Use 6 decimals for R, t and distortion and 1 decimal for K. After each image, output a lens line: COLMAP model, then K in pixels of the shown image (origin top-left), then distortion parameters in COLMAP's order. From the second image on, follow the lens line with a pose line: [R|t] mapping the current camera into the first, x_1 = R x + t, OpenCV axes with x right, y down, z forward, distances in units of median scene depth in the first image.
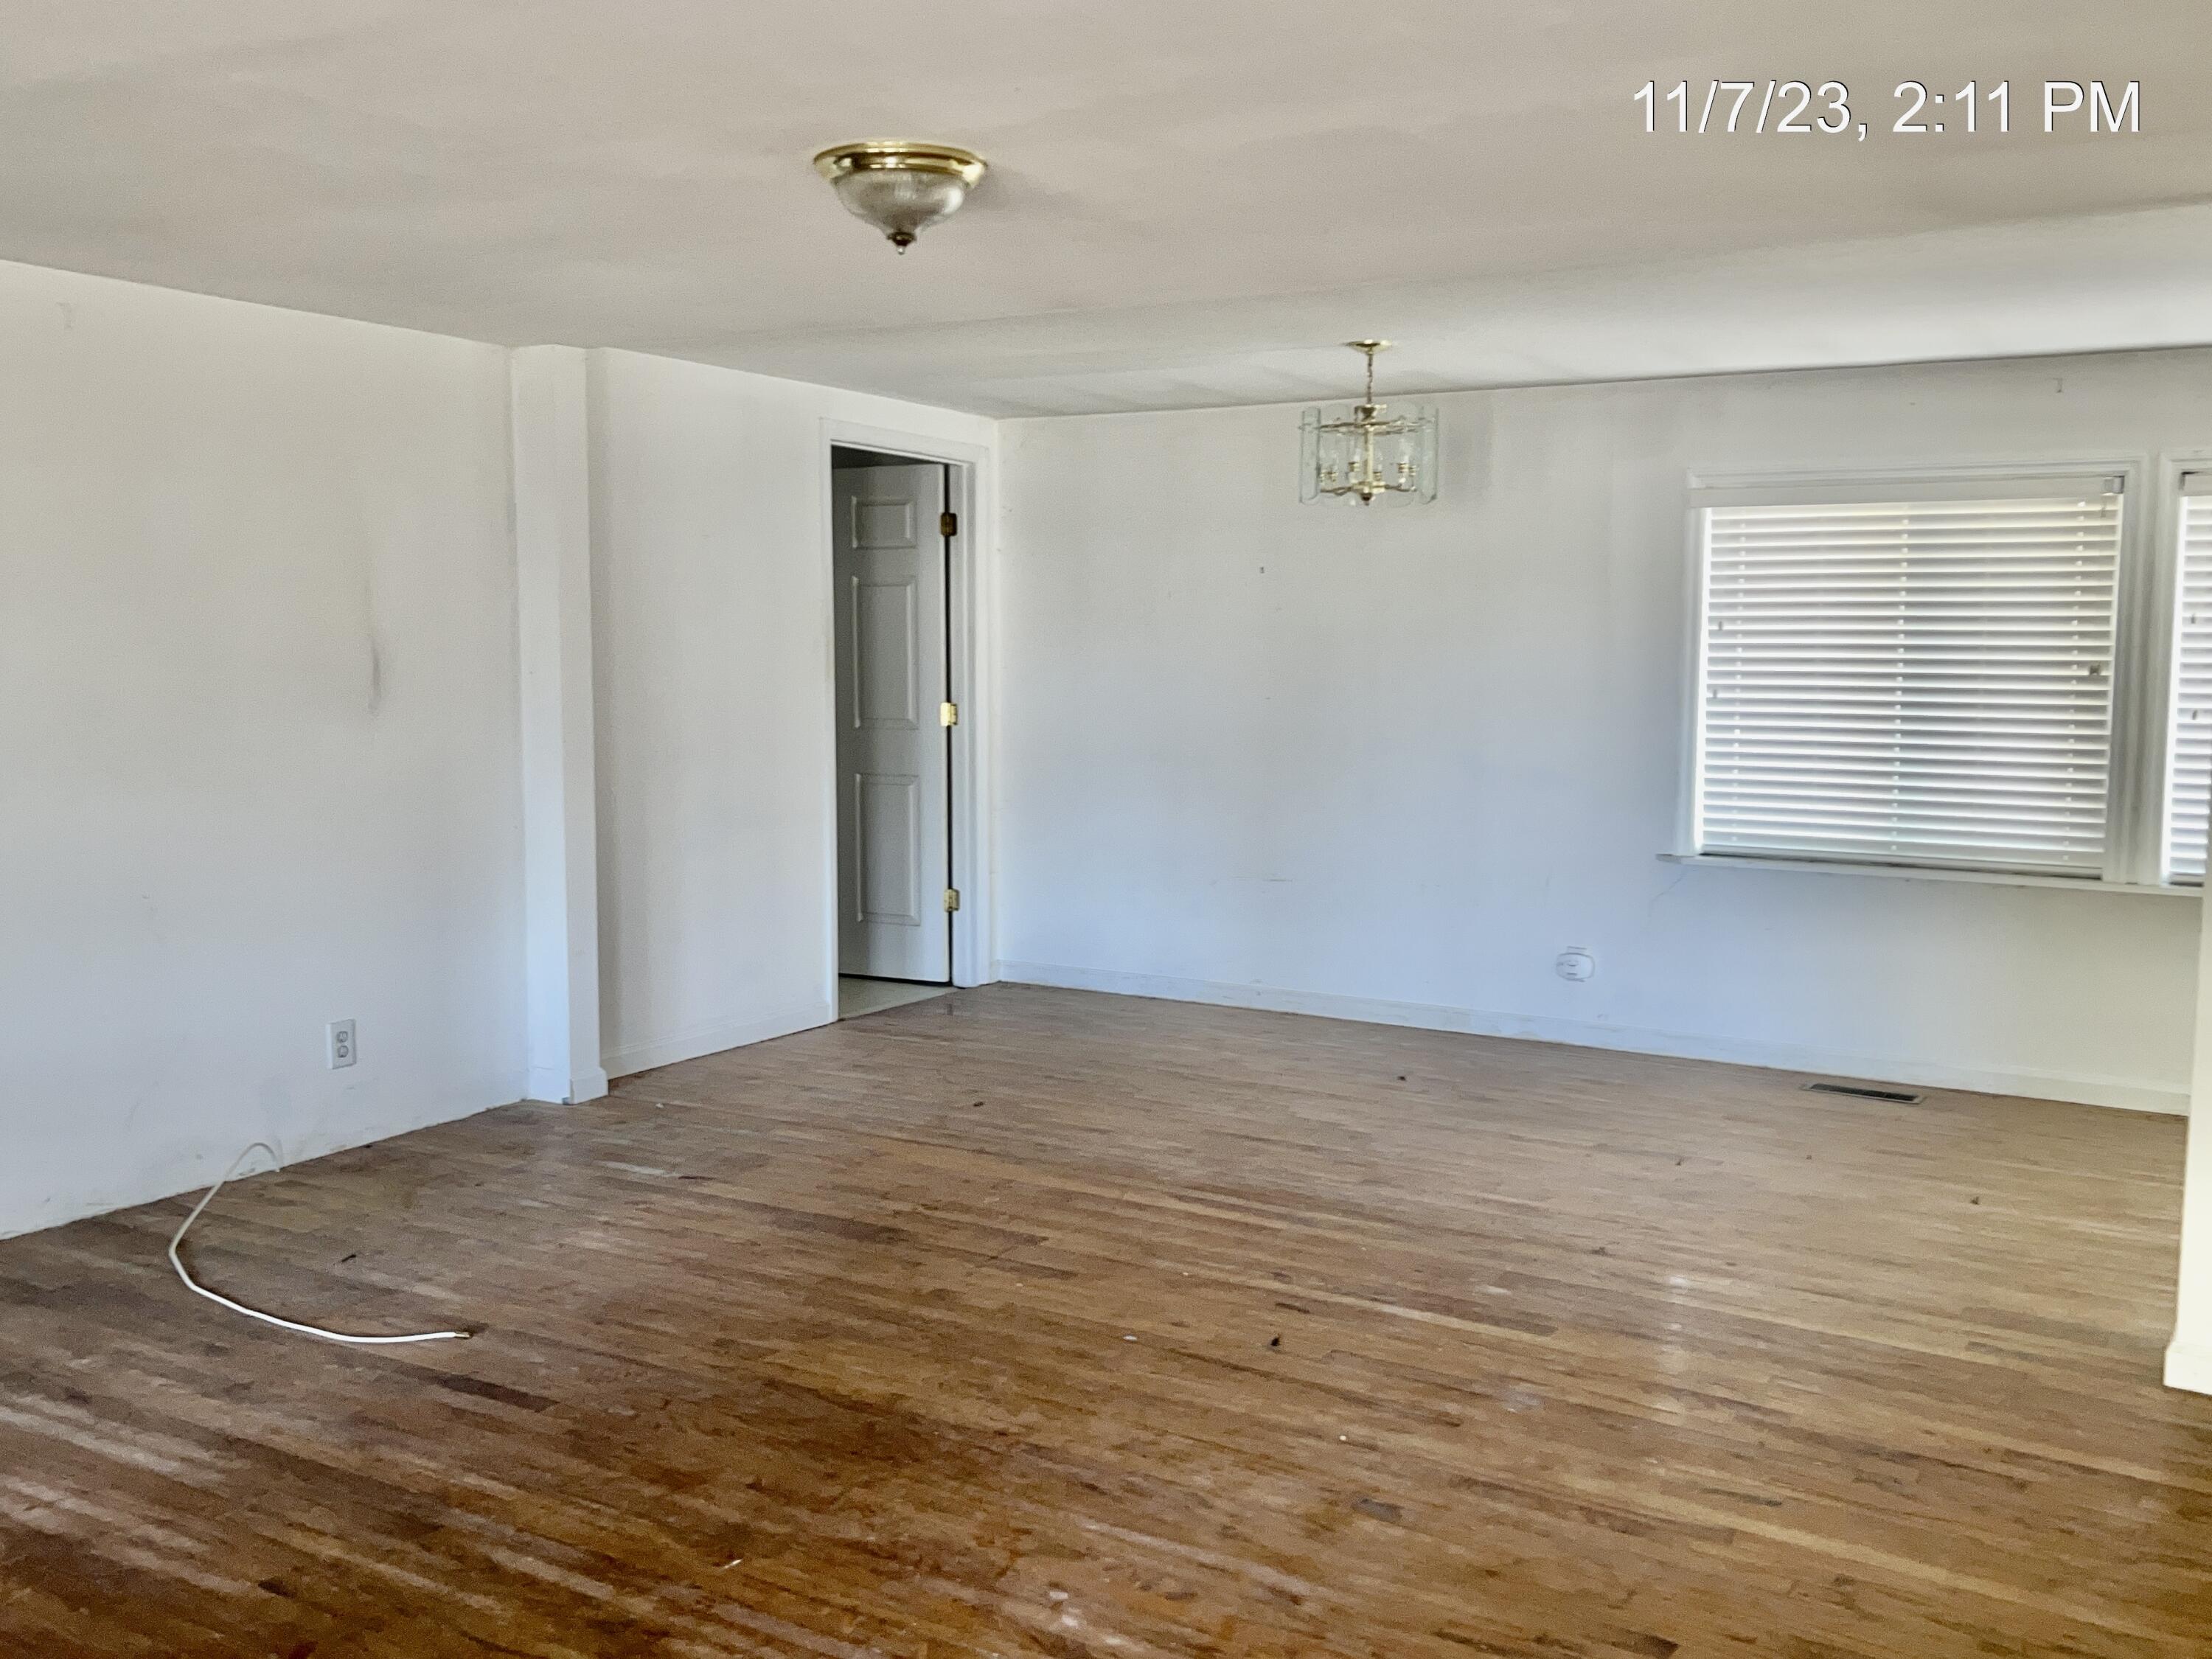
lens RADIAL K [[2147.6, 0, 1106.0], [0, 2147.6, 829.5], [0, 0, 1]] dist [0.009037, 0.002073]
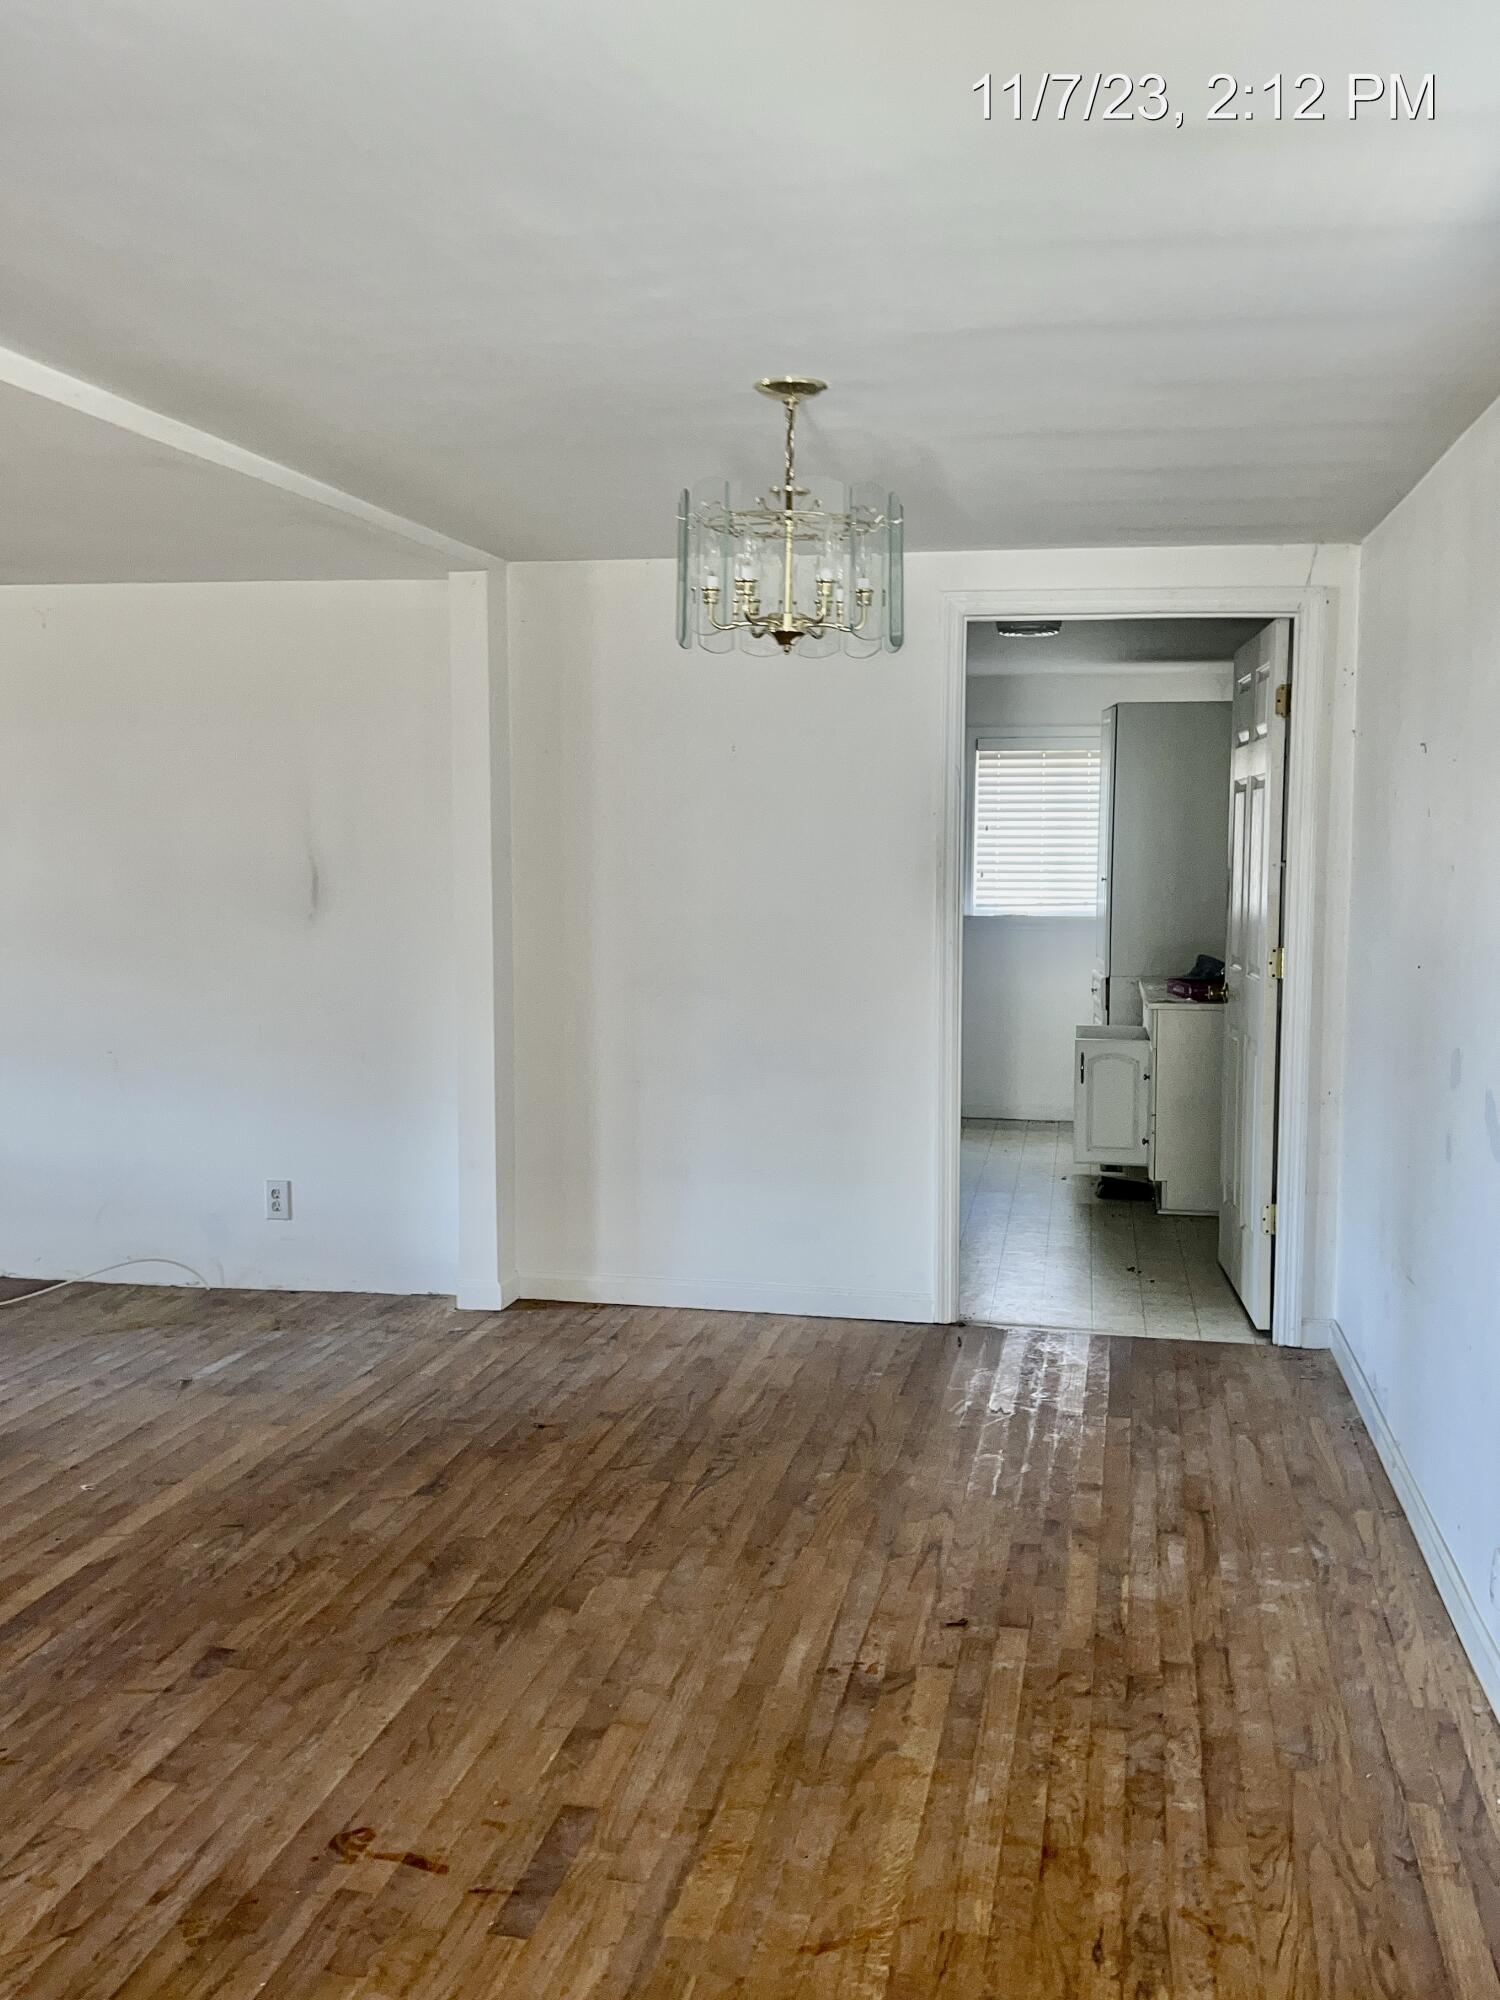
lens RADIAL K [[1941.8, 0, 750.0], [0, 1941.8, 1000.0], [0, 0, 1]] dist [0.009037, 0.002073]
pose [[0.297484, 0.080667, -0.951313, 0.719676], [-0.088654, 0.994453, 0.056602, -0.091358], [0.950602, 0.067500, 0.302985, 0.919047]]
